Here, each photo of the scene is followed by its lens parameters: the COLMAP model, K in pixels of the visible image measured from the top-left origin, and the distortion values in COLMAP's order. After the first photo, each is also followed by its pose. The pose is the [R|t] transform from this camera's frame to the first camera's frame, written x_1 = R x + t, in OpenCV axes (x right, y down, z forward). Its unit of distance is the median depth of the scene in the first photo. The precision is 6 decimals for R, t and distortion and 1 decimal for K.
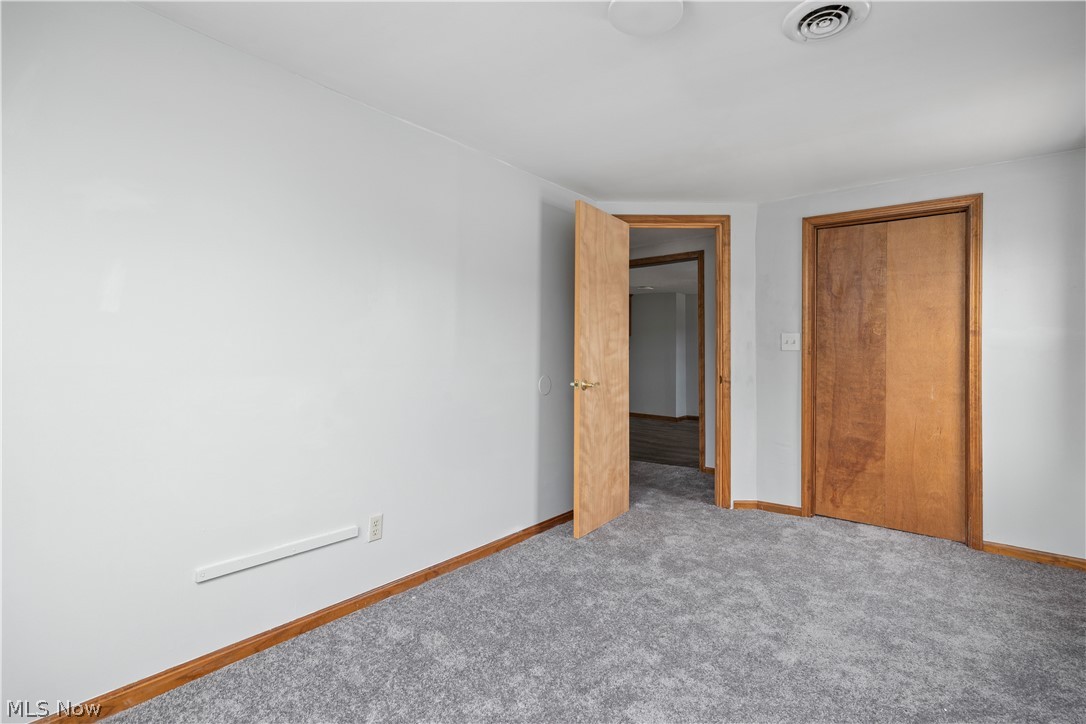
lens RADIAL K [[535.1, 0, 548.6], [0, 535.1, 350.4], [0, 0, 1]] dist [-0.006485, -0.000157]
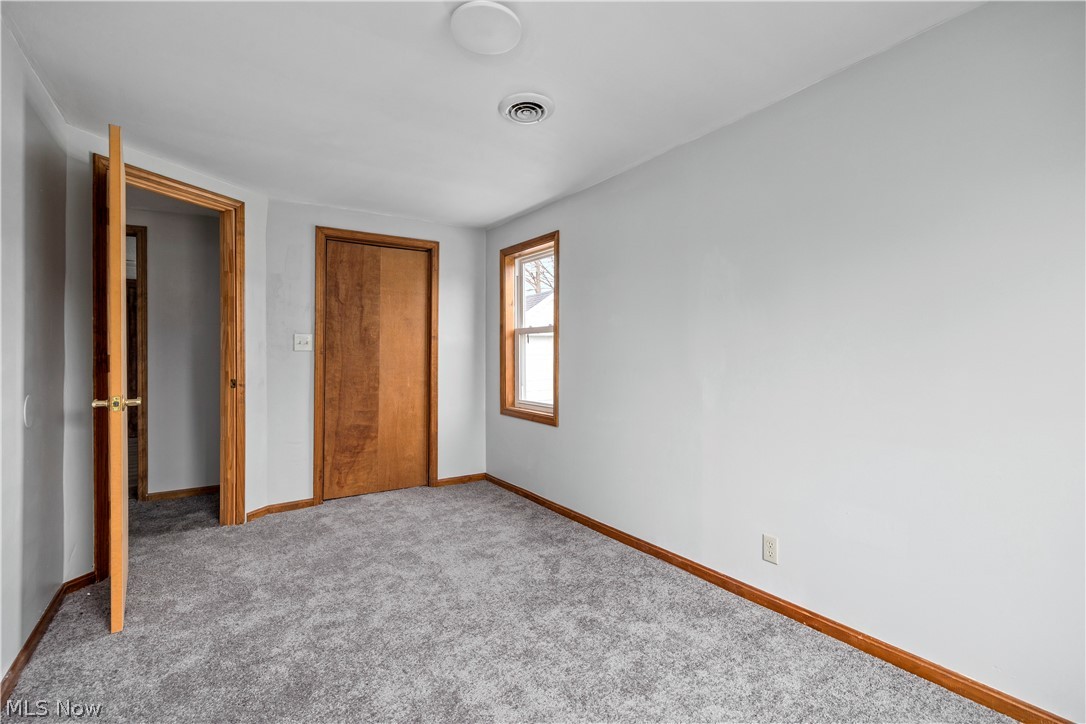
lens RADIAL K [[491.8, 0, 548.9], [0, 491.8, 360.8], [0, 0, 1]] dist [-0.003992, 0.000170]
pose [[0.292503, -0.024989, 0.955938, -0.345451], [0.003589, 0.999680, 0.025034, -0.002503], [-0.956258, -0.003891, 0.292499, 0.282924]]
